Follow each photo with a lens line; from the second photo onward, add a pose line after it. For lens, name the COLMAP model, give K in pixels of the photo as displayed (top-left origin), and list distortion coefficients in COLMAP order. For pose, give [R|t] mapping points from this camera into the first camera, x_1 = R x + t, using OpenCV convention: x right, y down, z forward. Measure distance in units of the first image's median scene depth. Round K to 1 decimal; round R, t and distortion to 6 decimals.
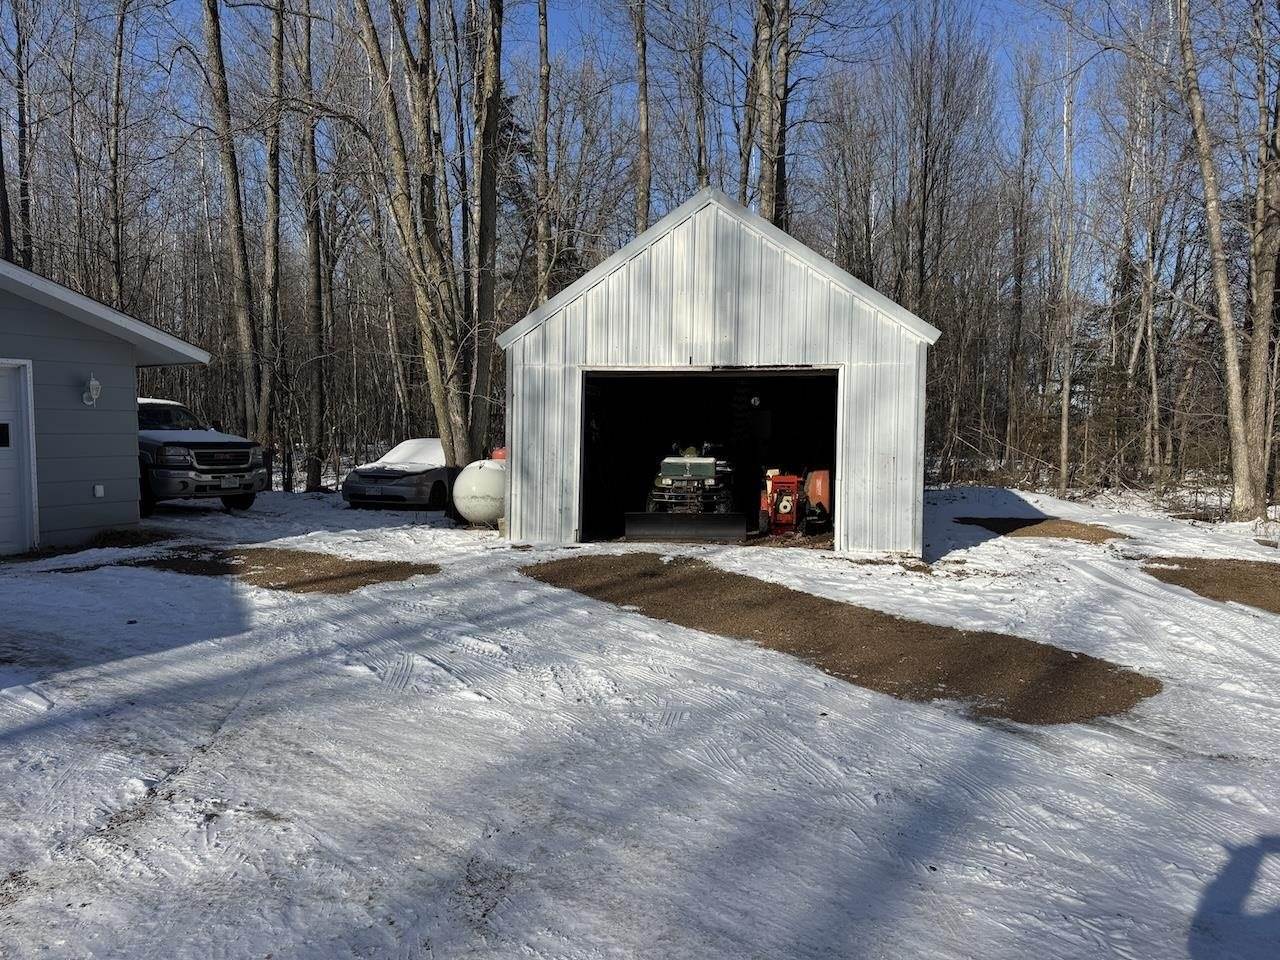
lens RADIAL K [[909.4, 0, 640.0], [0, 909.4, 480.0], [0, 0, 1]] dist [0.063121, -0.000819]
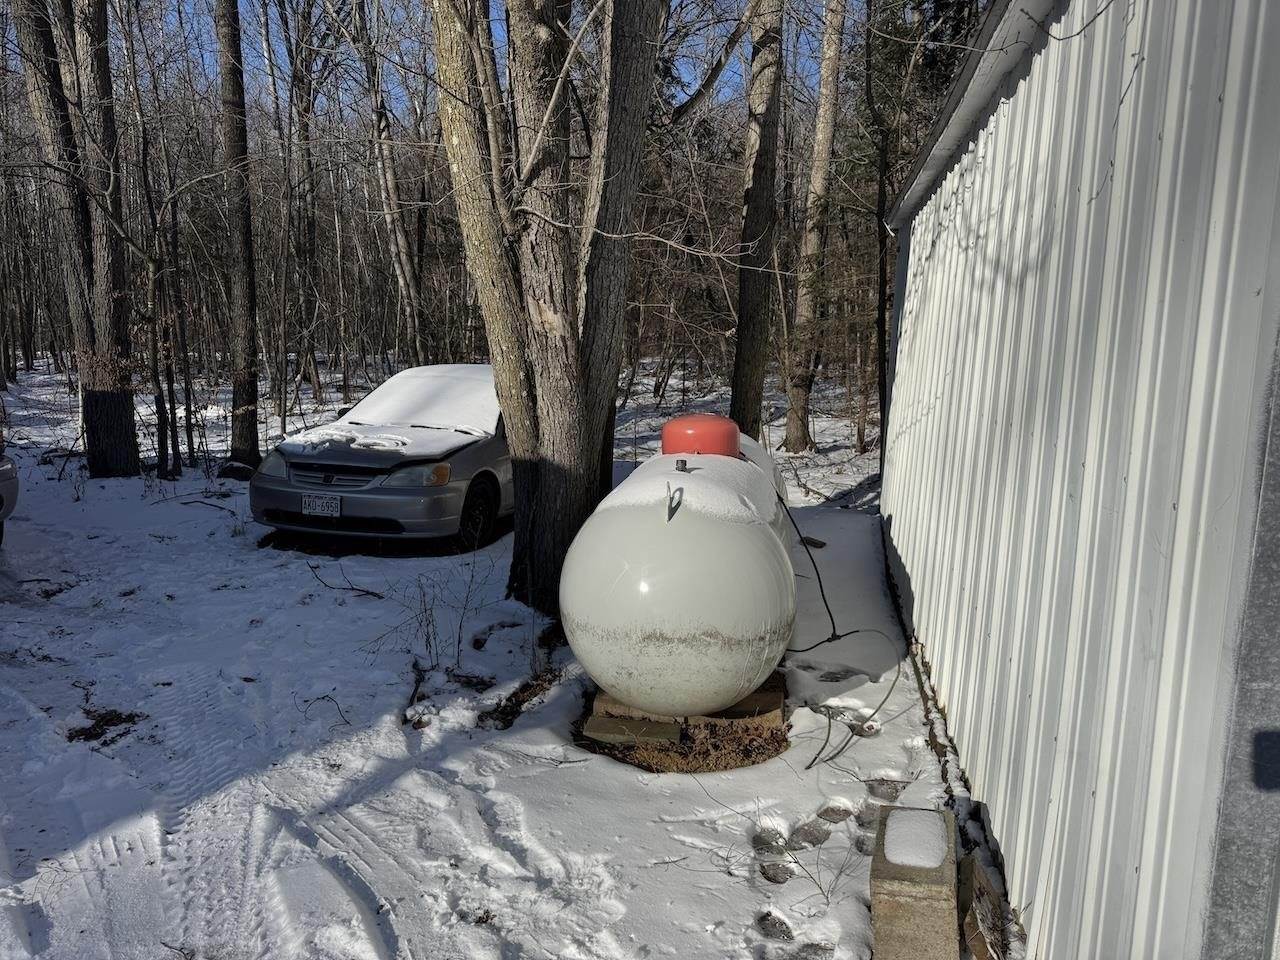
lens RADIAL K [[909.4, 0, 640.0], [0, 909.4, 480.0], [0, 0, 1]] dist [0.063121, -0.000819]
pose [[0.999786, 0.003482, -0.020404, -0.143172], [-0.001466, 0.995187, 0.097985, -0.037586], [0.020647, -0.097934, 0.994979, 0.600109]]
